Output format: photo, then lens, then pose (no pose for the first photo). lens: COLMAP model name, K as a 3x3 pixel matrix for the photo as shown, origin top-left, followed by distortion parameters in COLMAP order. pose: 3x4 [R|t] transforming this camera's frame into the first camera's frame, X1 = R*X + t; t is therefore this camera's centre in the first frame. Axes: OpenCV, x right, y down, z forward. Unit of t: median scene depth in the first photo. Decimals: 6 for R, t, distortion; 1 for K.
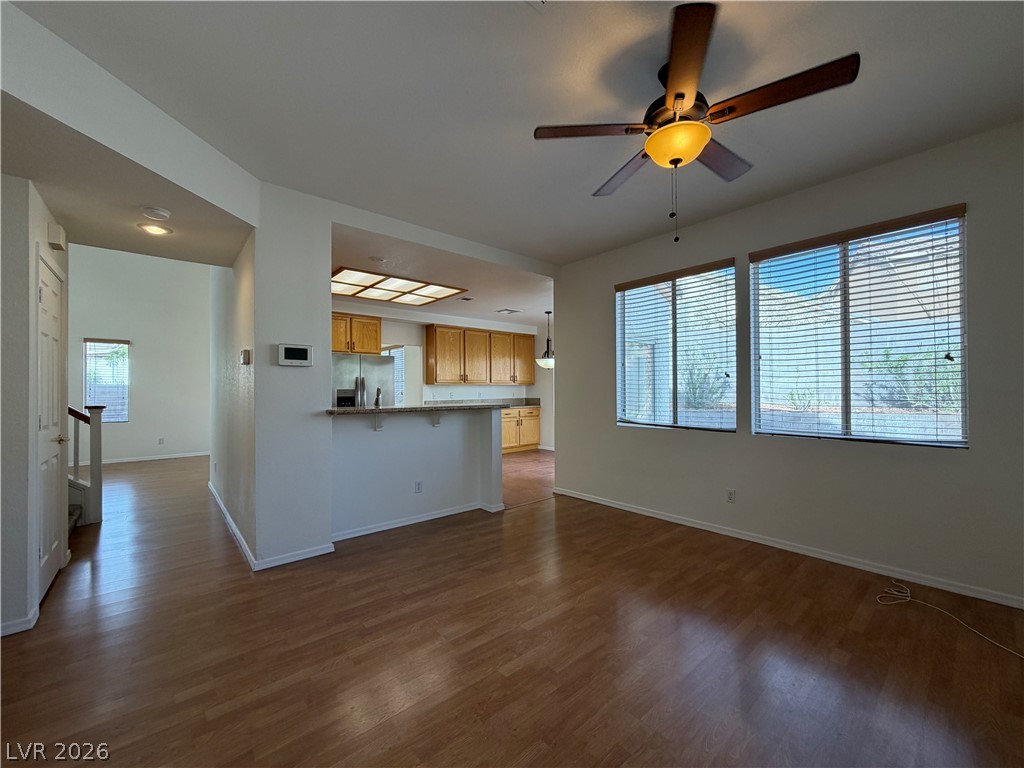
lens RADIAL K [[408.1, 0, 508.0], [0, 408.1, 385.8], [0, 0, 1]] dist [-0.002005, -0.000438]
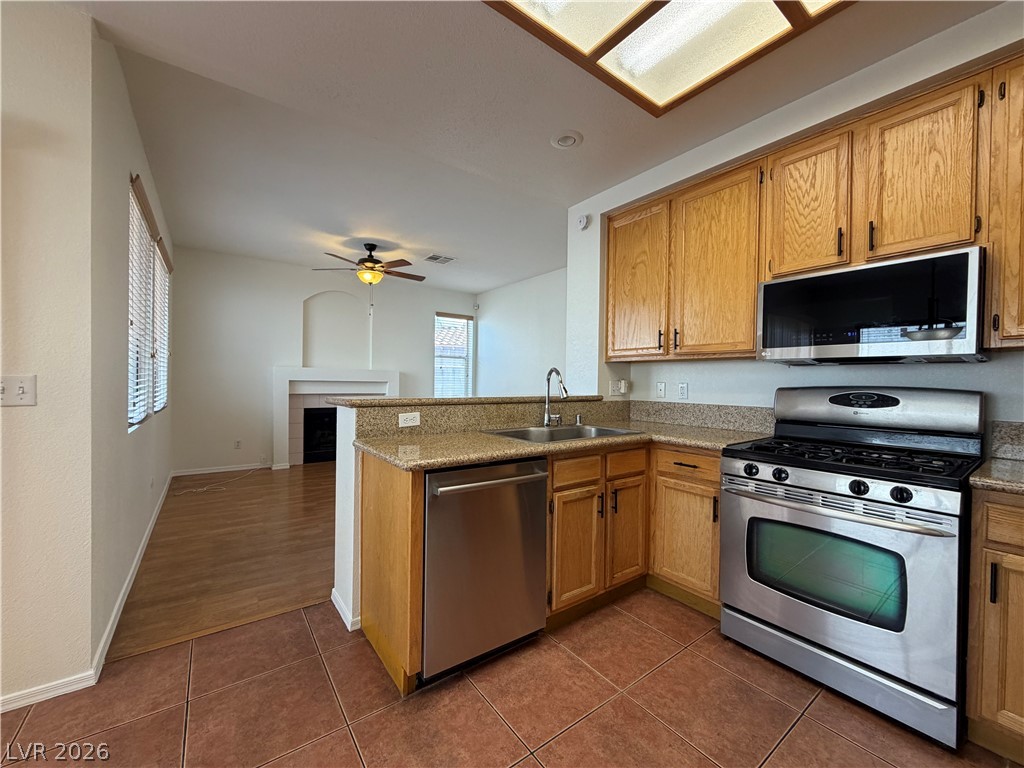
lens RADIAL K [[408.1, 0, 508.0], [0, 408.1, 385.8], [0, 0, 1]] dist [-0.002005, -0.000438]
pose [[-0.997114, -0.008459, 0.075448, -0.373875], [-0.008262, 0.999962, 0.002928, 0.035325], [-0.075470, 0.002296, -0.997145, 2.058939]]
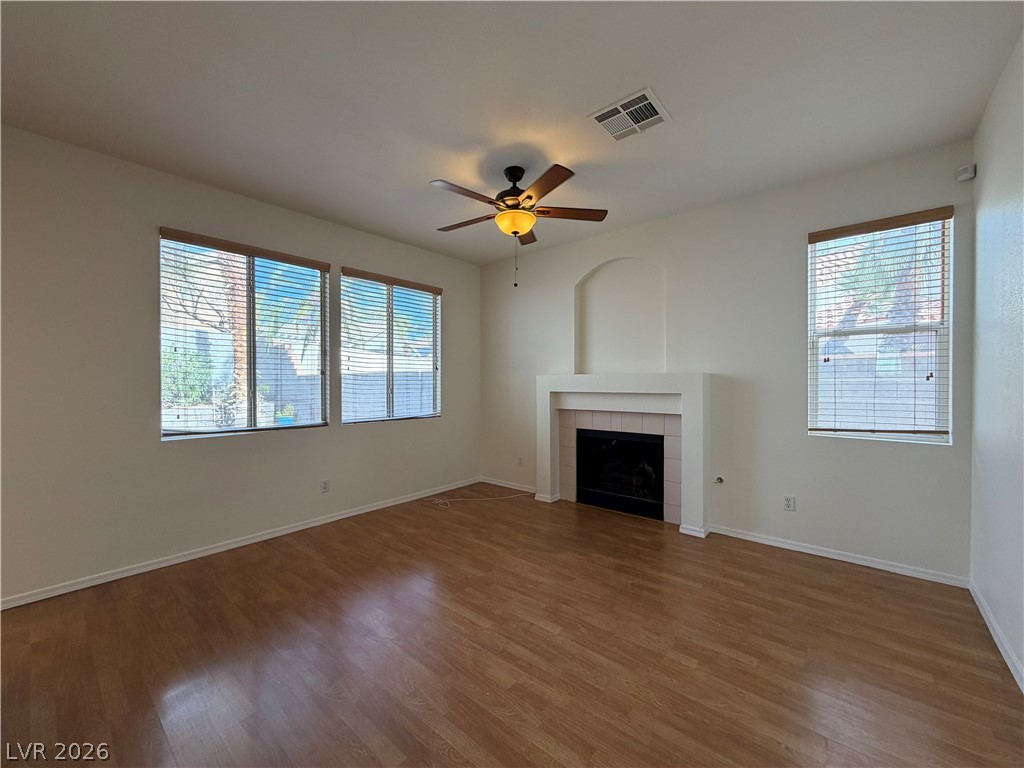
lens RADIAL K [[407.7, 0, 514.5], [0, 407.7, 387.4], [0, 0, 1]] dist [-0.003393, -0.000325]
pose [[-0.167406, -0.003361, 0.985882, -0.644390], [-0.004020, 0.999988, 0.002726, 0.008164], [-0.985880, -0.003507, -0.167417, 0.756591]]
